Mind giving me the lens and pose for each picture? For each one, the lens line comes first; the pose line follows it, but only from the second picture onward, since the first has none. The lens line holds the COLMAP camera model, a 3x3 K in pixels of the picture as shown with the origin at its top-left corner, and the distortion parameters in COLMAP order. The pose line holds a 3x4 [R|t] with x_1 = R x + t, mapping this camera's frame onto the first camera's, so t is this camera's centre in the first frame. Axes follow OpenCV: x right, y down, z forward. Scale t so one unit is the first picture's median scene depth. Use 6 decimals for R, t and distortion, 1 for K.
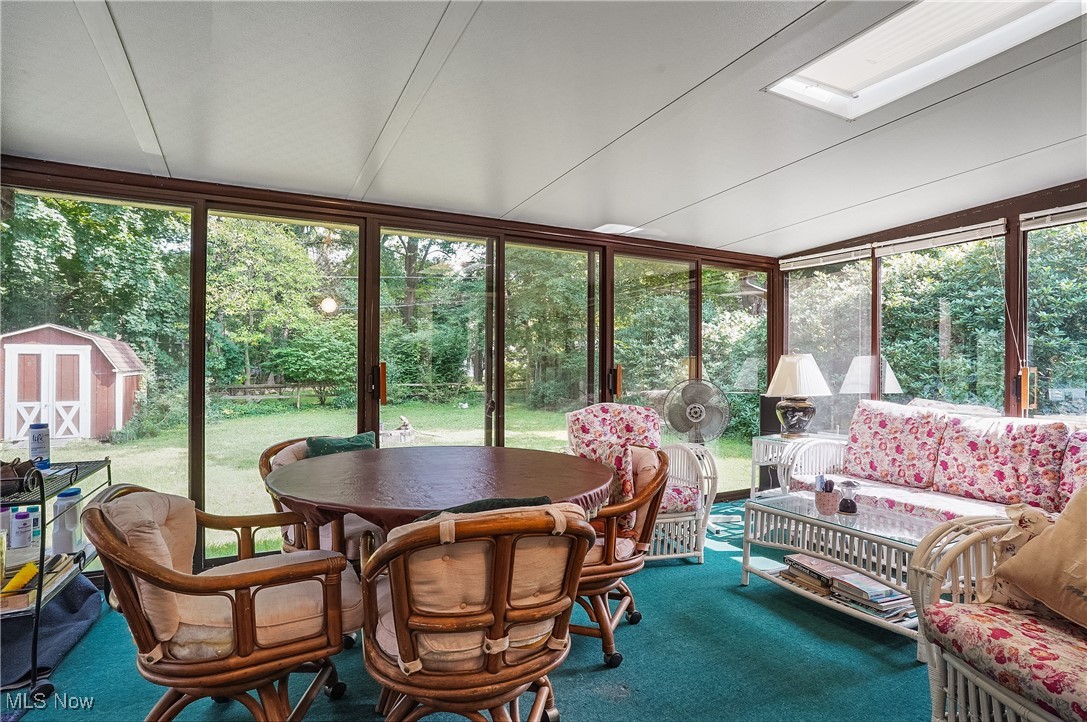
lens RADIAL K [[574.6, 0, 543.8], [0, 574.6, 363.0], [0, 0, 1]] dist [-0.017097, 0.010726]
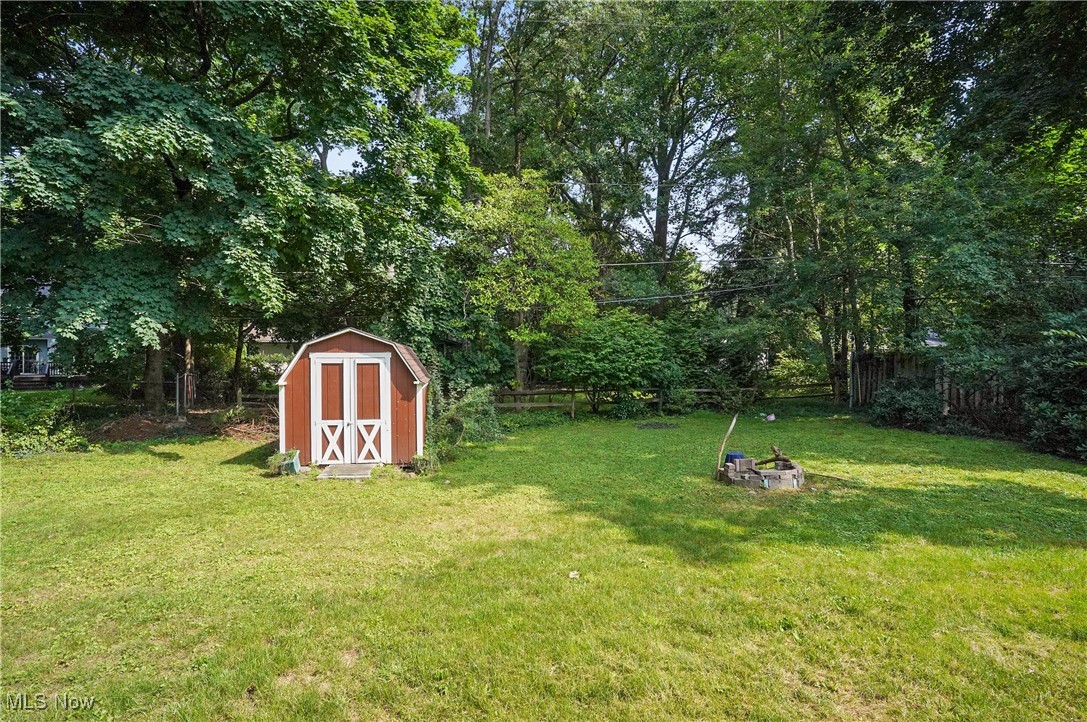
lens RADIAL K [[574.6, 0, 543.2], [0, 574.6, 361.6], [0, 0, 1]] dist [-0.017097, 0.010726]
pose [[0.945781, -0.007809, -0.324710, -0.308015], [0.010857, 0.999912, 0.007575, -0.020929], [0.324622, -0.010690, 0.945783, 0.277369]]
